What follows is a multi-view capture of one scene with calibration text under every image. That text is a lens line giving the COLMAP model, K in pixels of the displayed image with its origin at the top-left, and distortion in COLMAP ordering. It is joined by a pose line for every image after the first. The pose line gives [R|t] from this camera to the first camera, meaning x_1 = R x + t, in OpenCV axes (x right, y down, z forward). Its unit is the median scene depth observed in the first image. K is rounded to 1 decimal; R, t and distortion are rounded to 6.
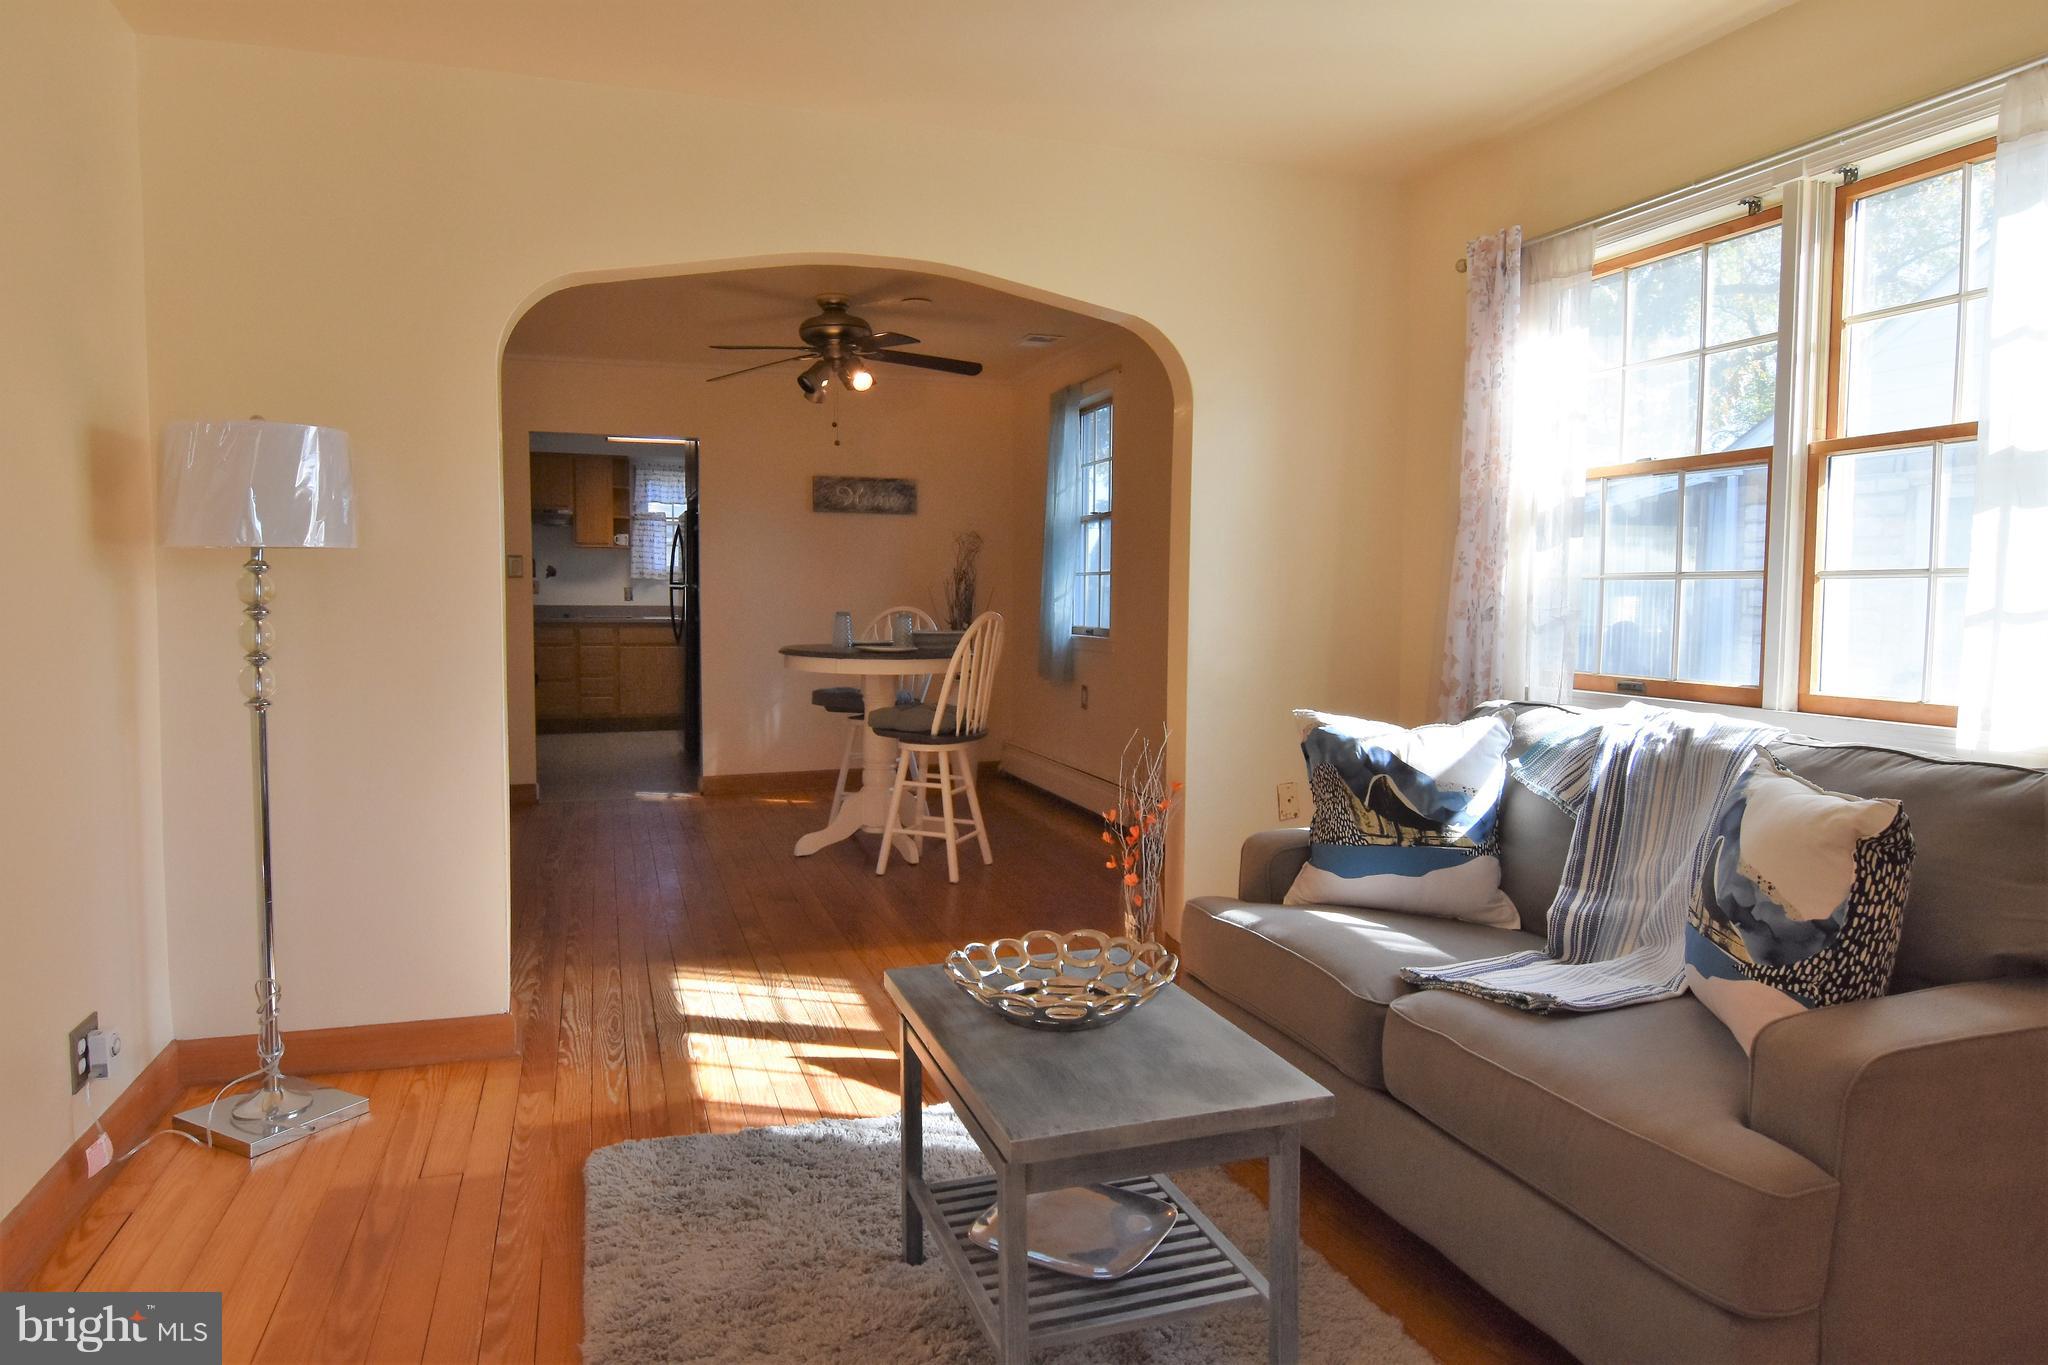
lens RADIAL K [[1242.5, 0, 1016.1], [0, 1242.5, 678.0], [0, 0, 1]] dist [-0.001137, -0.016533]
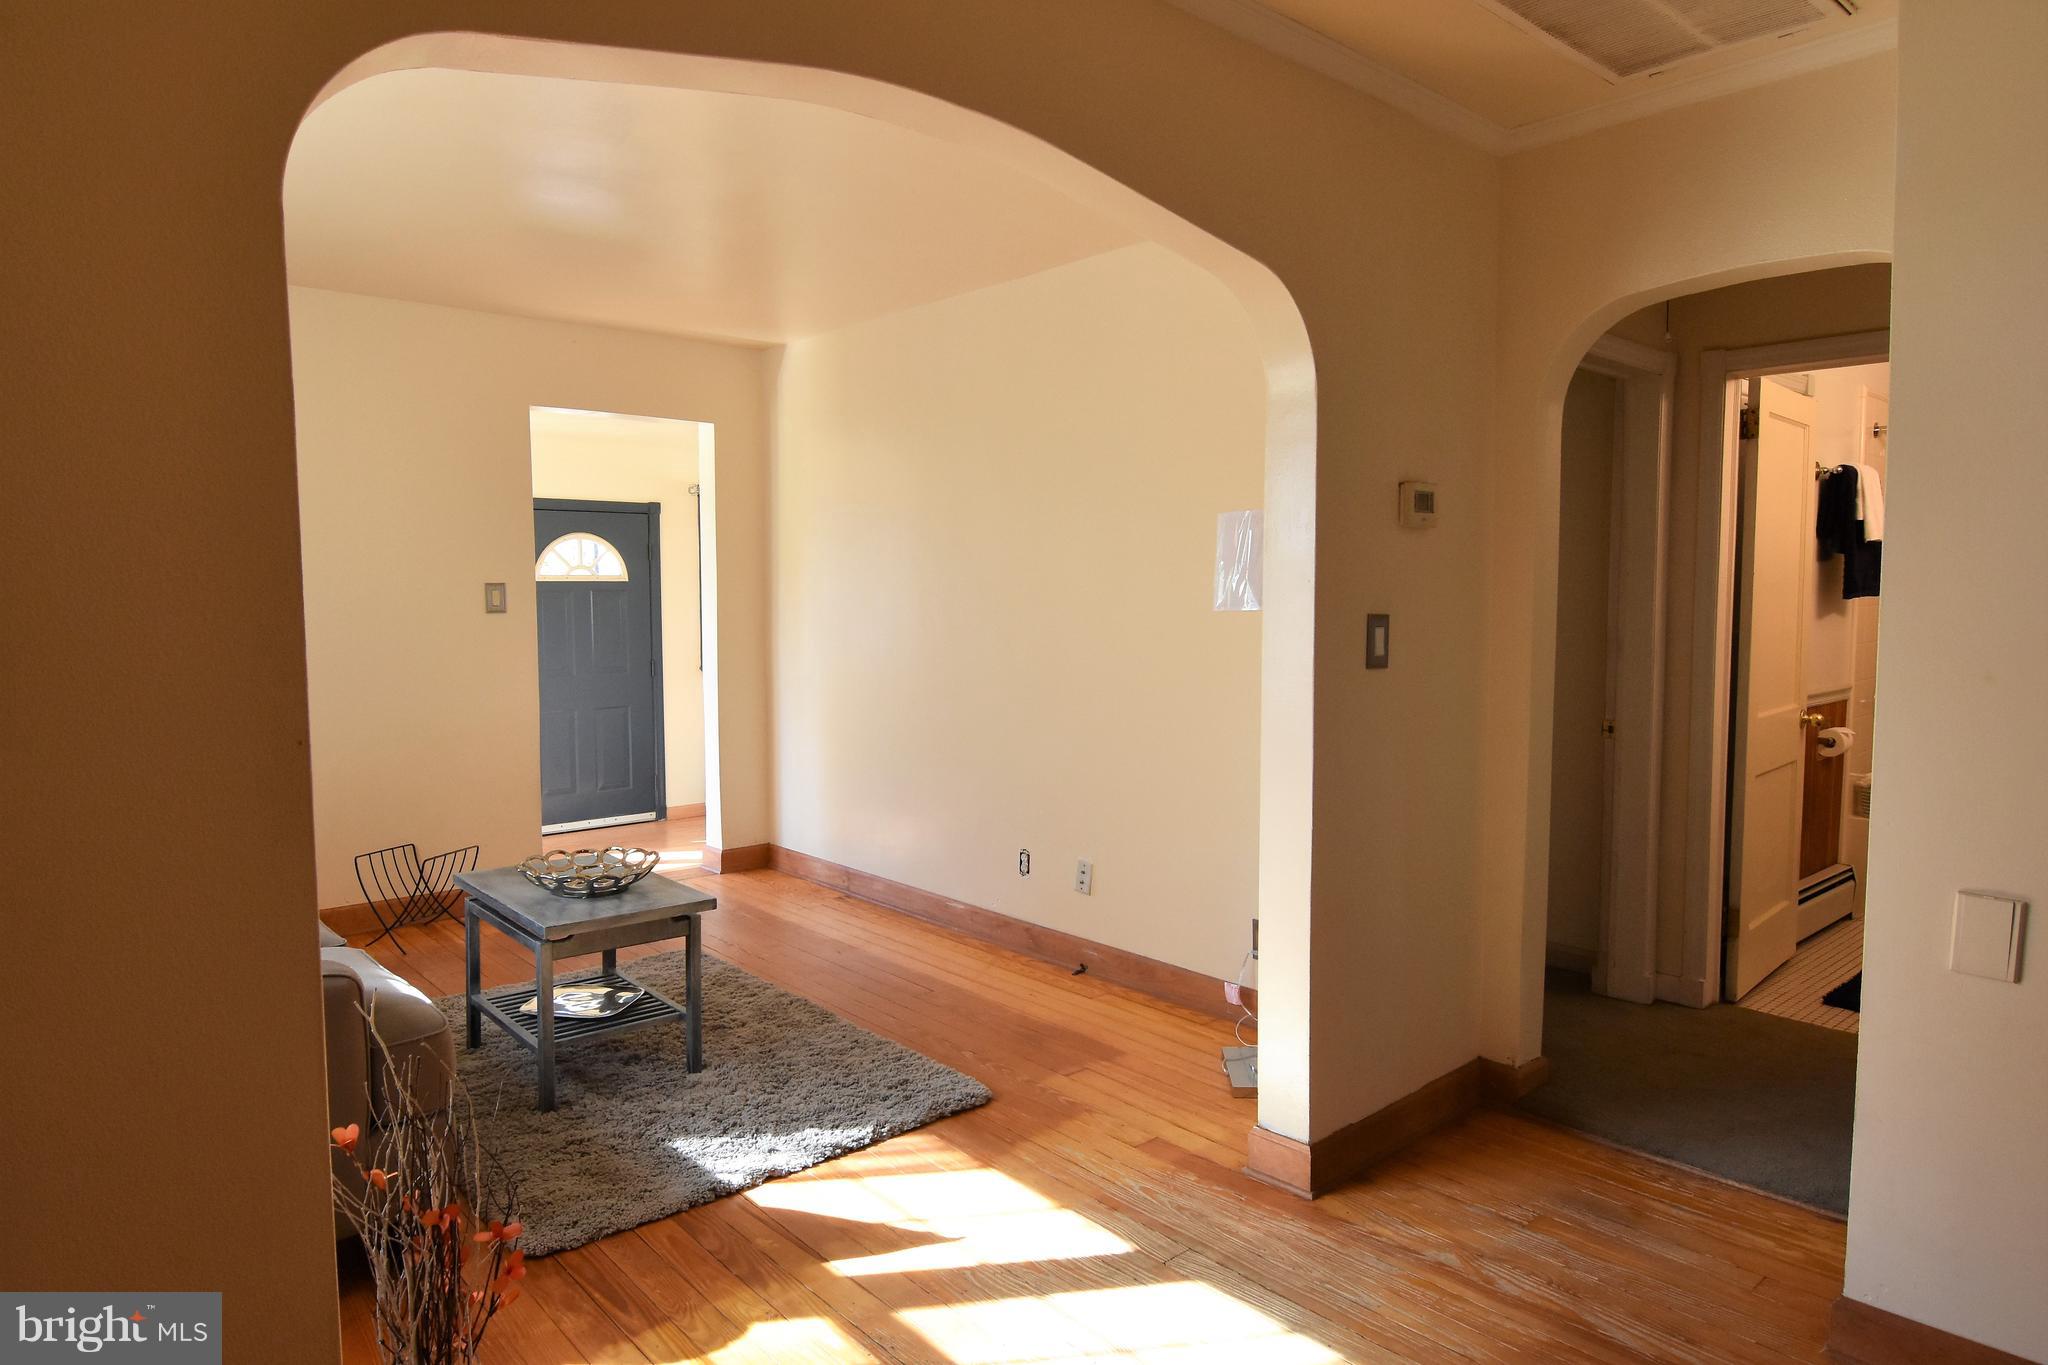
lens RADIAL K [[1242.5, 0, 1016.1], [0, 1242.5, 678.0], [0, 0, 1]] dist [-0.001137, -0.016533]
pose [[-0.925873, 0.020441, -0.377281, 0.097838], [-0.031262, 0.990967, 0.130409, -0.195025], [0.376539, 0.132537, -0.916871, 2.095071]]
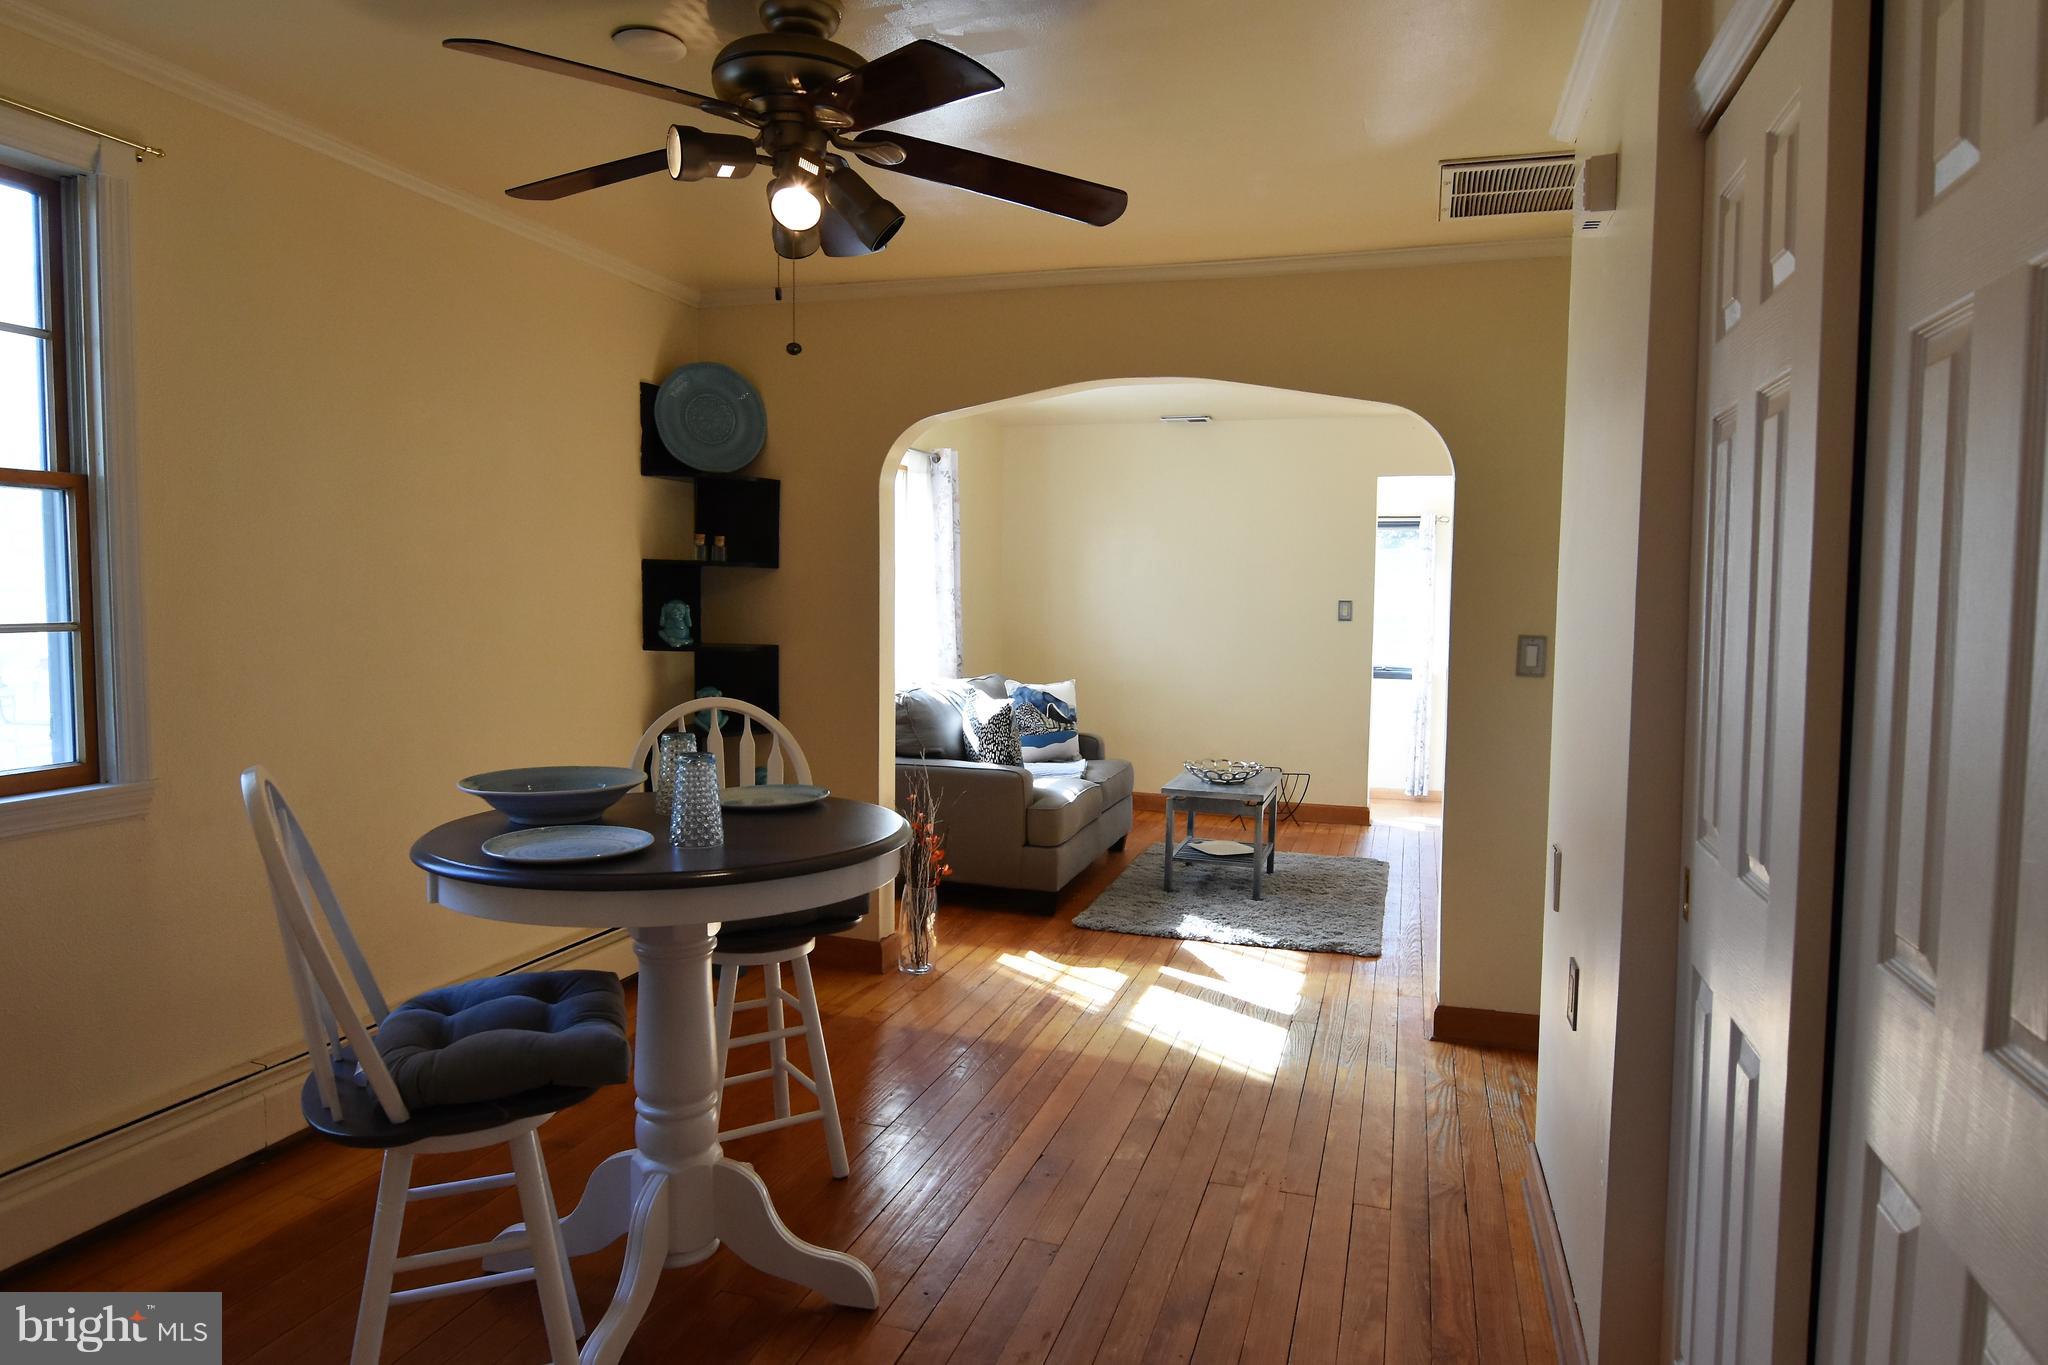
lens RADIAL K [[1242.5, 0, 1016.1], [0, 1242.5, 678.0], [0, 0, 1]] dist [-0.001137, -0.016533]
pose [[-0.803796, -0.059209, 0.591951, -0.972808], [0.021388, 0.991515, 0.128217, -0.268625], [-0.594520, 0.115721, -0.795710, 2.726087]]
